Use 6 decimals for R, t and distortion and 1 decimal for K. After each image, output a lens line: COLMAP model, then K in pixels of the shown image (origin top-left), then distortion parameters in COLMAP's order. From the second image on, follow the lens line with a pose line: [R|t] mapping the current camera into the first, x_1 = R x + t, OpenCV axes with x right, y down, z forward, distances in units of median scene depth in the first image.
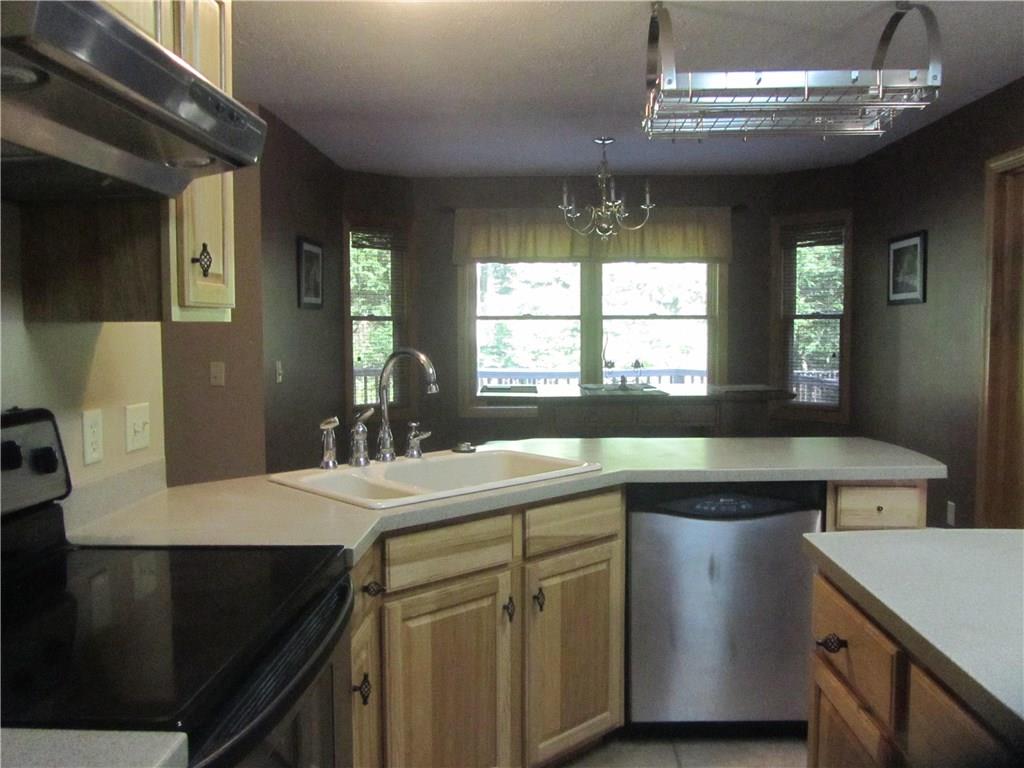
lens RADIAL K [[830.8, 0, 512.0], [0, 830.8, 384.0], [0, 0, 1]] dist [-0.048861, 0.000358]
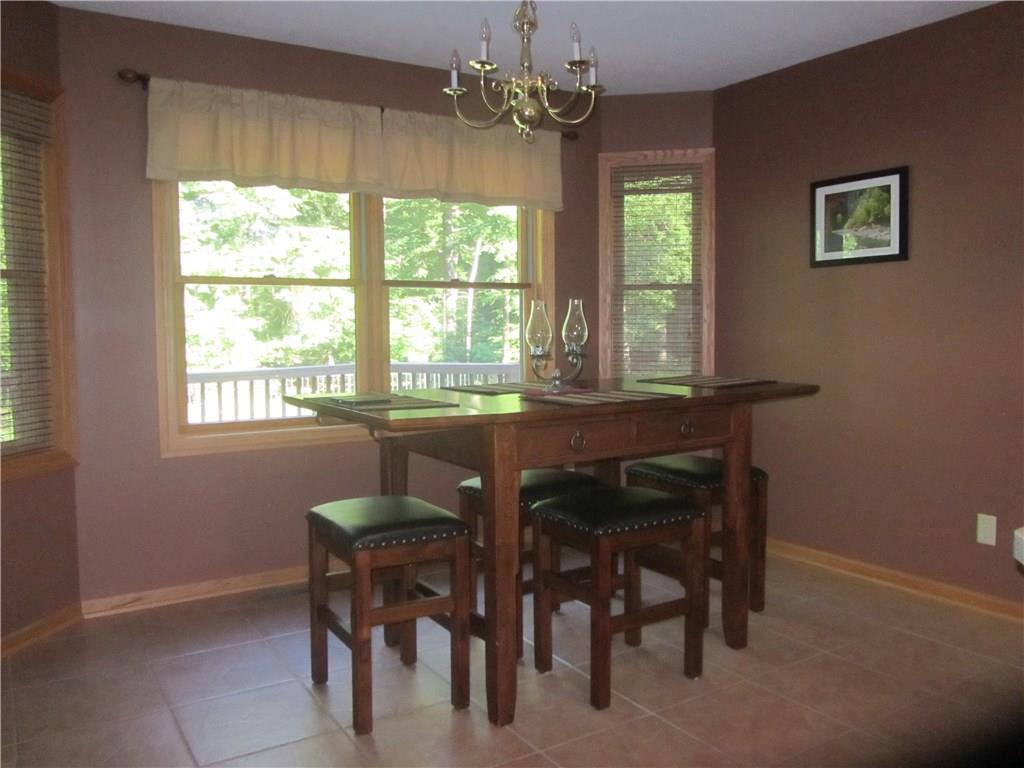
lens RADIAL K [[830.8, 0, 512.0], [0, 830.8, 384.0], [0, 0, 1]] dist [-0.048861, 0.000358]
pose [[0.819791, -0.043122, 0.571038, -0.191524], [0.045585, 0.998910, 0.009991, -0.003957], [-0.570846, 0.017840, 0.820863, 0.428546]]
